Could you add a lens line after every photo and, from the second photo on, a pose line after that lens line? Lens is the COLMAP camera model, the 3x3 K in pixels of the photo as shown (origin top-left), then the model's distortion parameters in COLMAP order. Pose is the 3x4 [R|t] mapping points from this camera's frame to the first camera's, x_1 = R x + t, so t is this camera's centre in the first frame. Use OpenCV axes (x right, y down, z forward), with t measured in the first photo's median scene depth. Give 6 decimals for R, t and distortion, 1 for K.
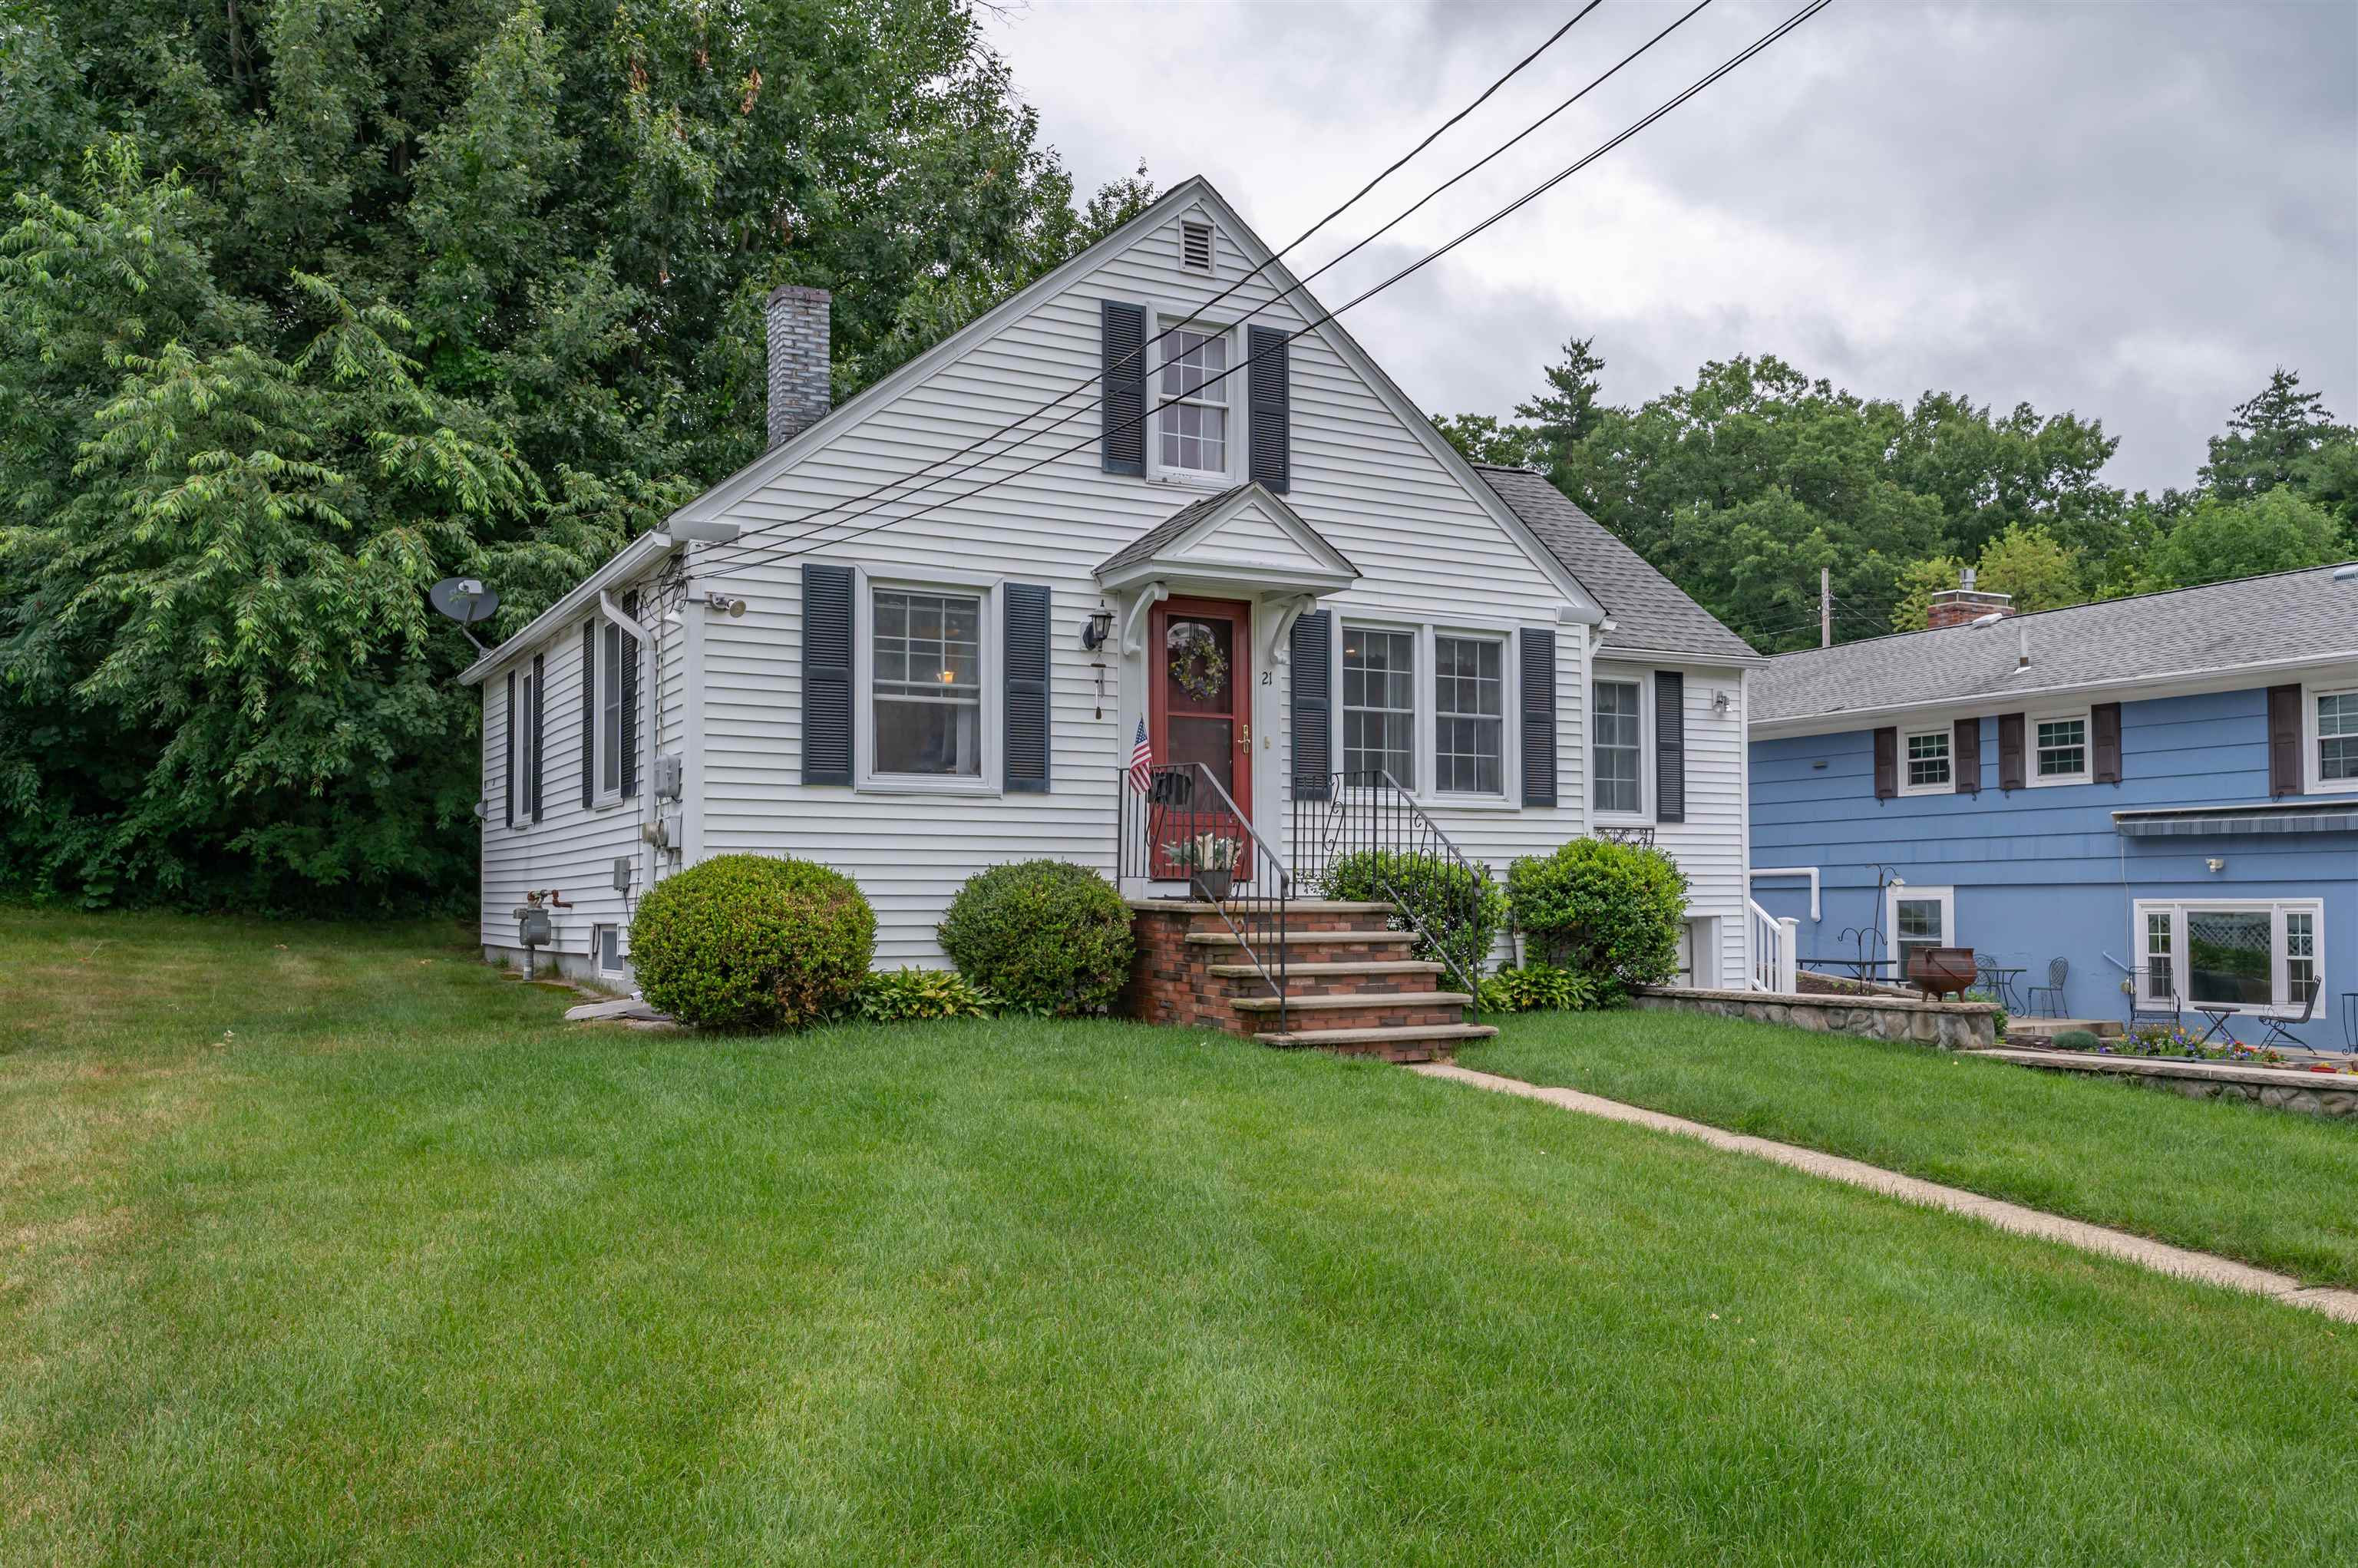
lens RADIAL K [[1838.0, 0, 1179.8], [0, 1838.0, 825.2], [0, 0, 1]] dist [0.019292, 0.000070]
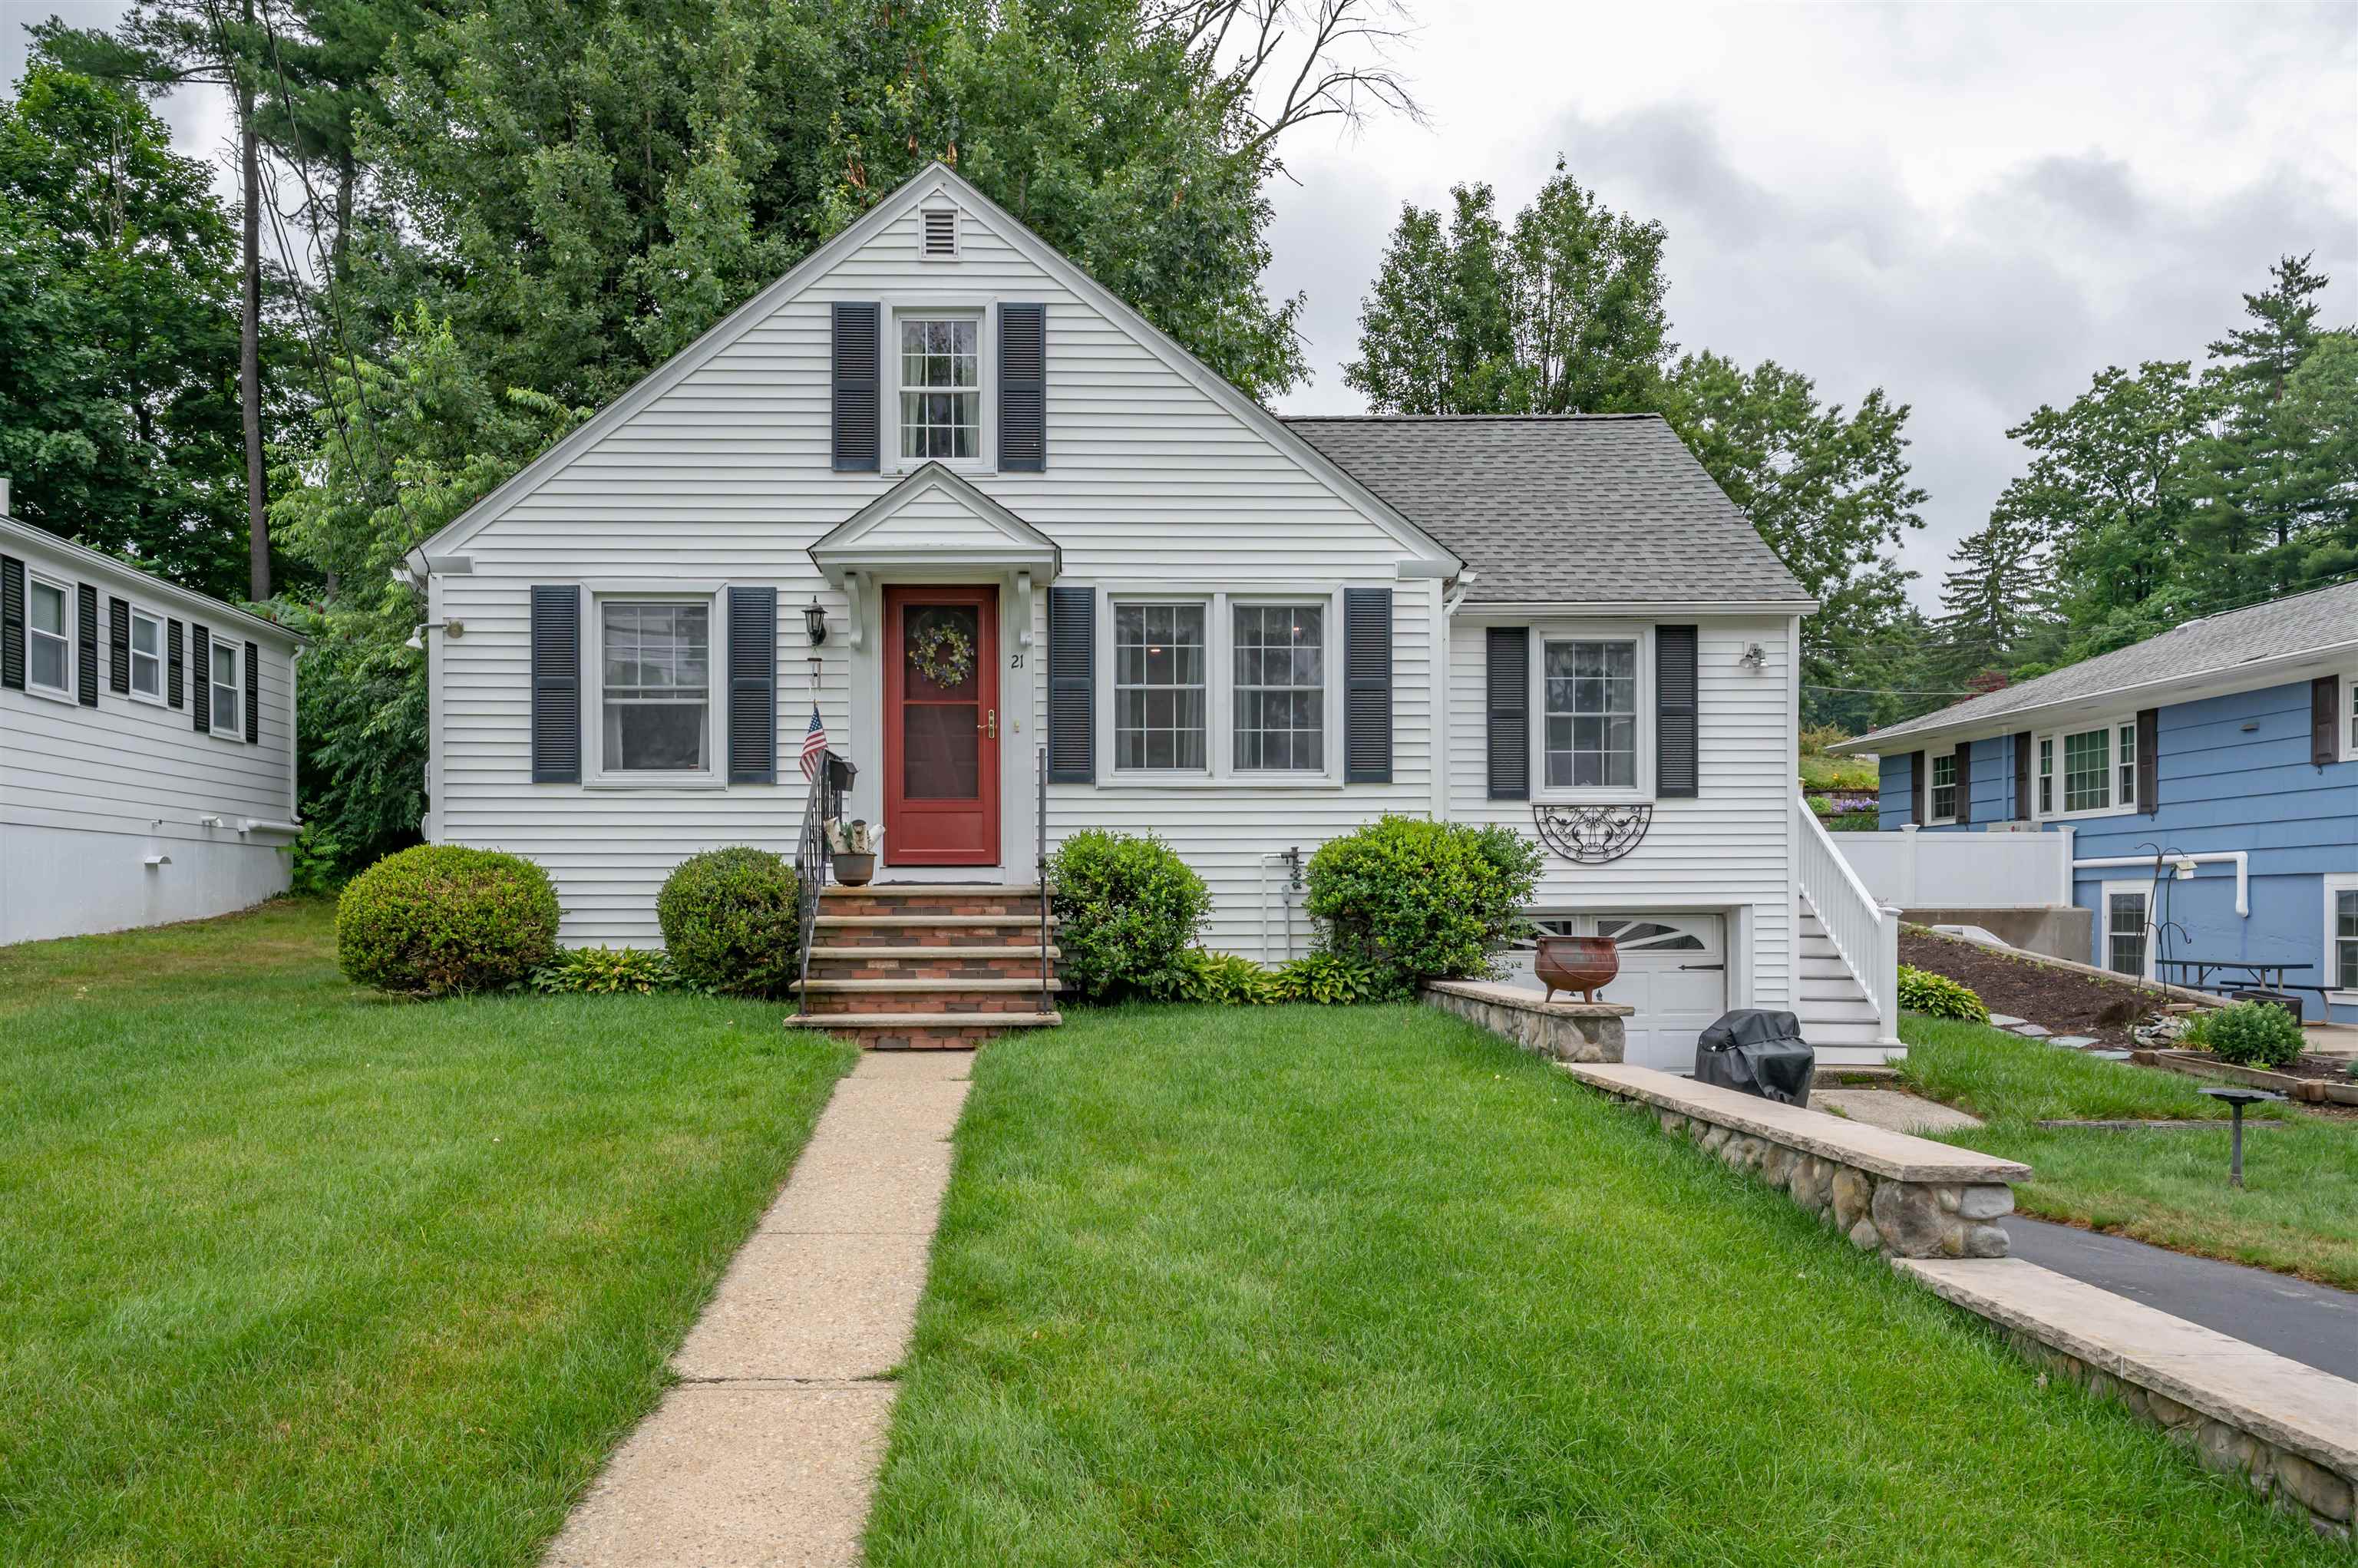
lens RADIAL K [[1644.2, 0, 1175.3], [0, 1644.2, 906.2], [0, 0, 1]] dist [0.002982, 0.000599]
pose [[0.889087, 0.000292, -0.457737, 0.521603], [0.019671, 0.999052, 0.038847, 0.018839], [0.457314, -0.043542, 0.888238, 0.242603]]
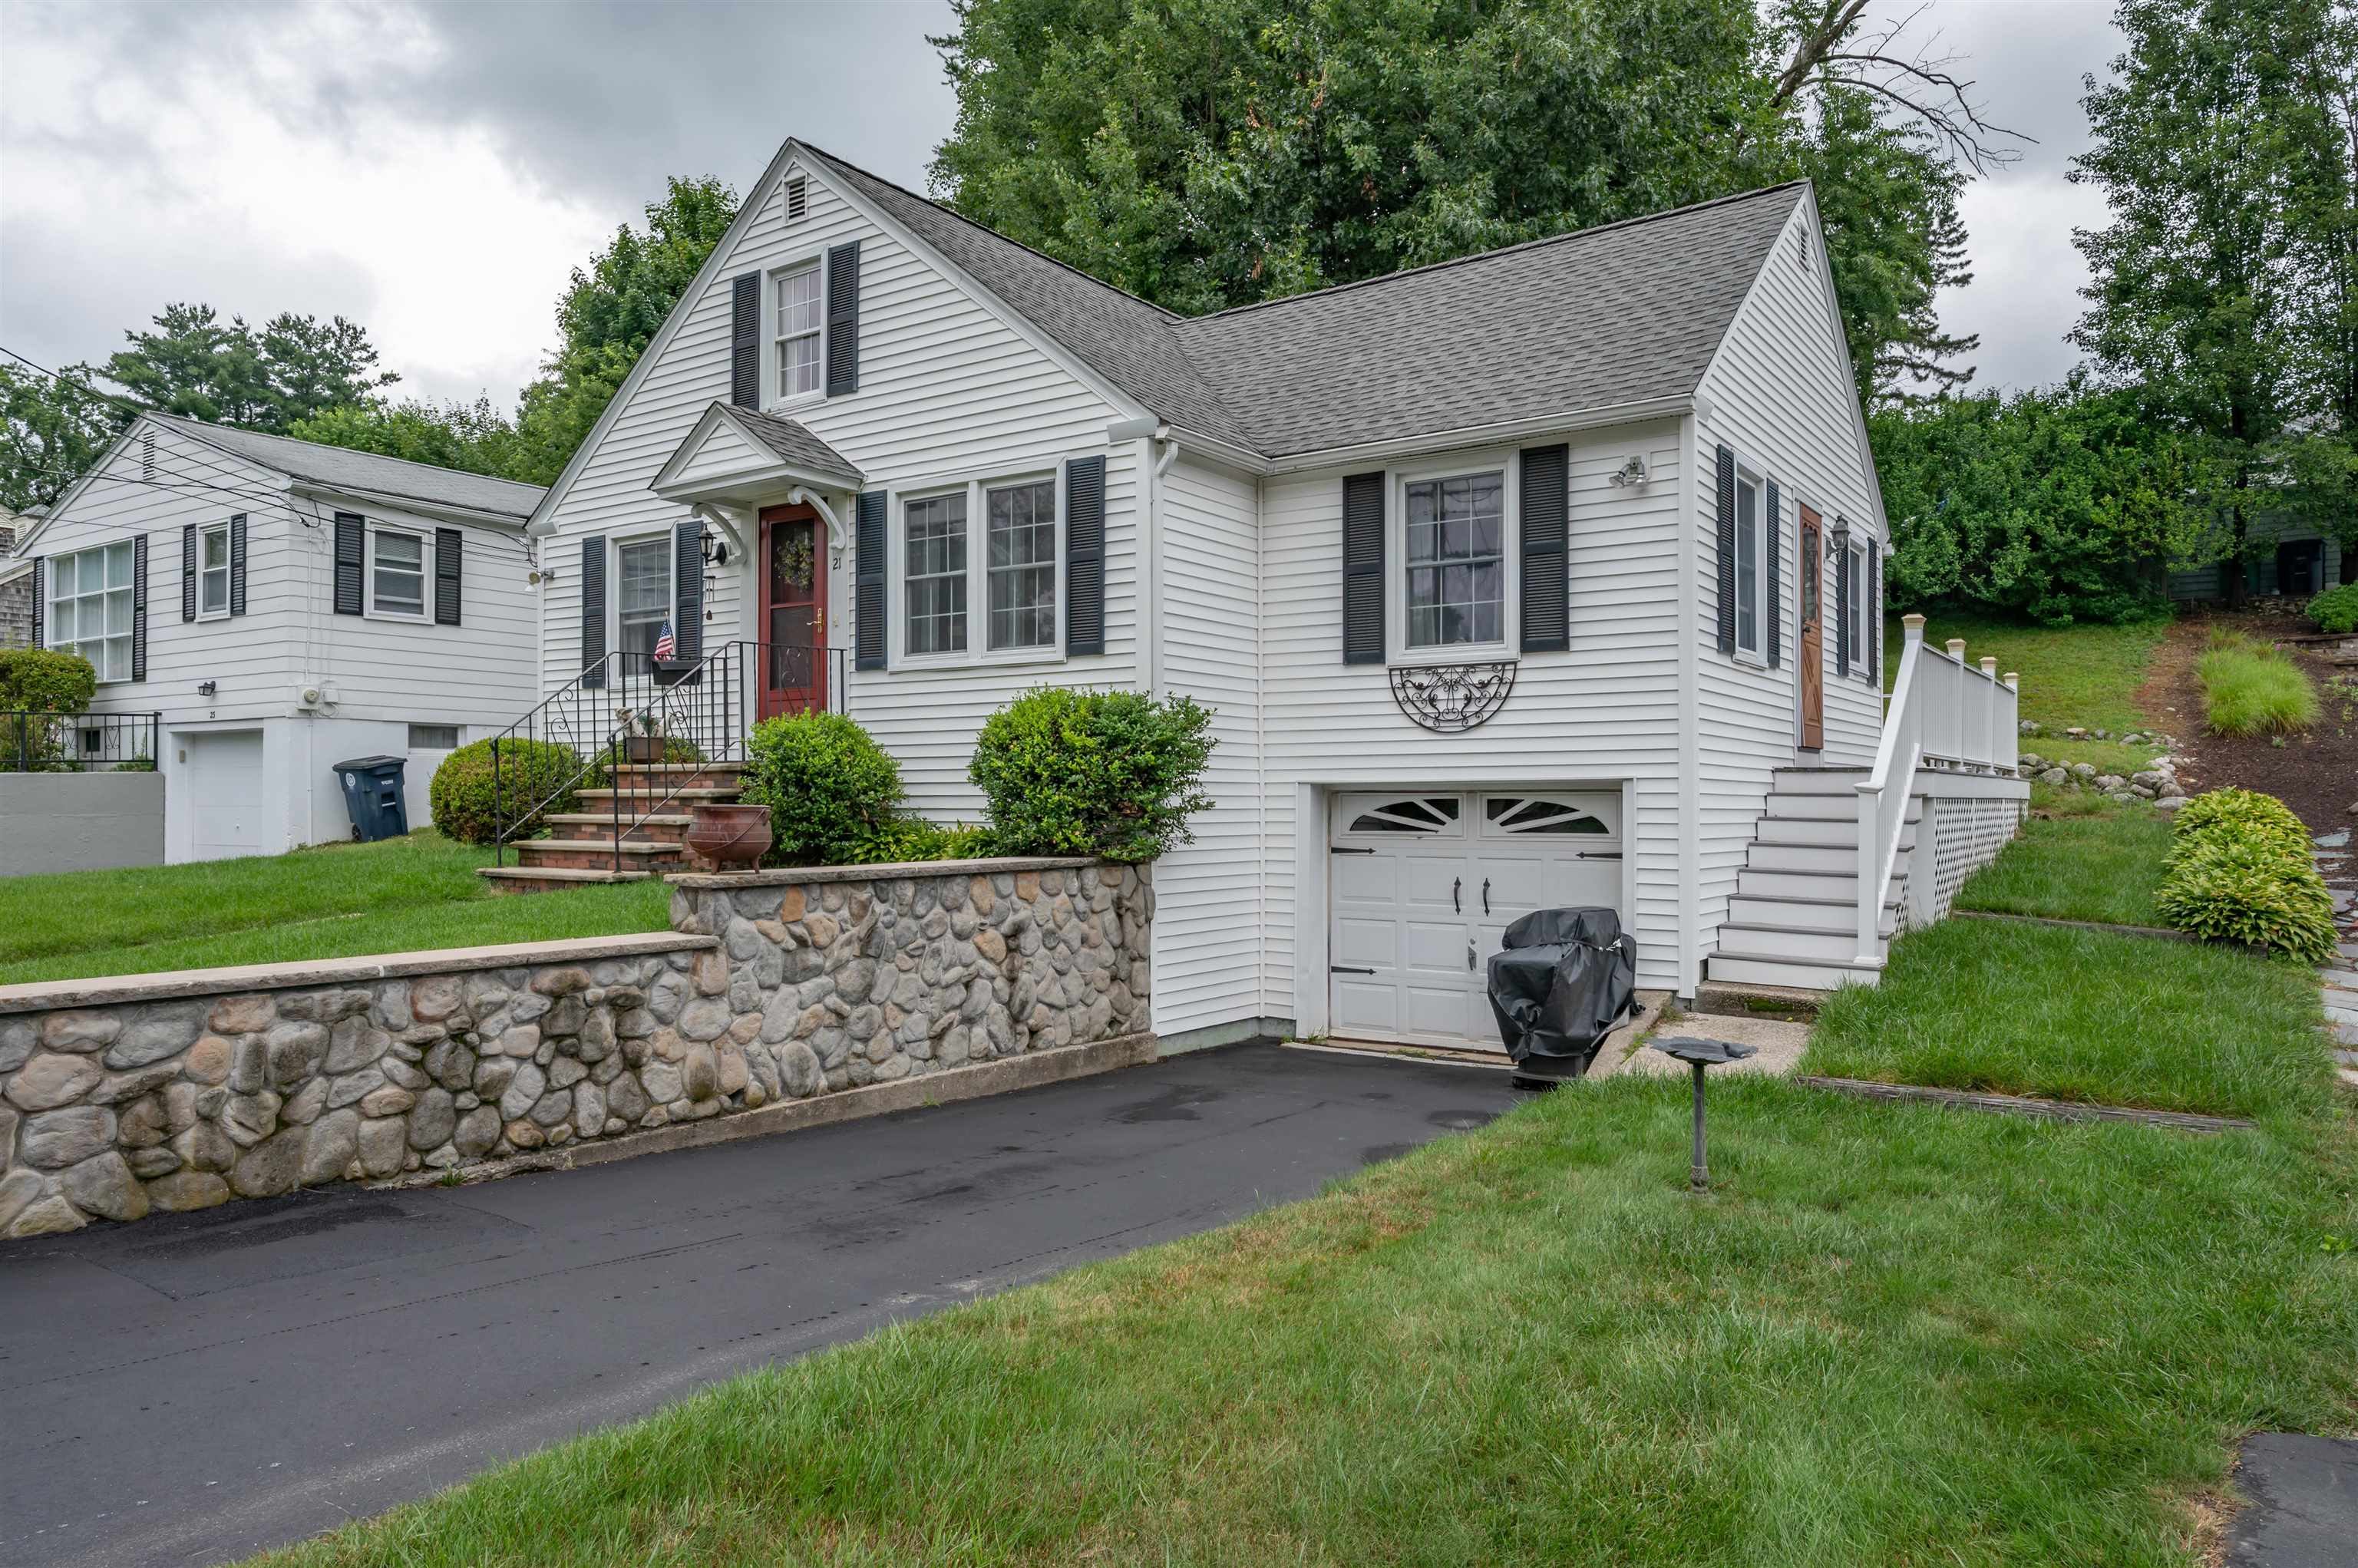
lens RADIAL K [[1526.8, 0, 1179.0], [0, 1526.8, 784.0], [0, 0, 1]] dist [-0.004621, -0.000023]
pose [[0.439465, -0.003036, -0.898255, 0.955160], [0.037167, 0.999199, 0.014806, 0.046920], [0.897491, -0.039893, 0.439226, 0.763821]]
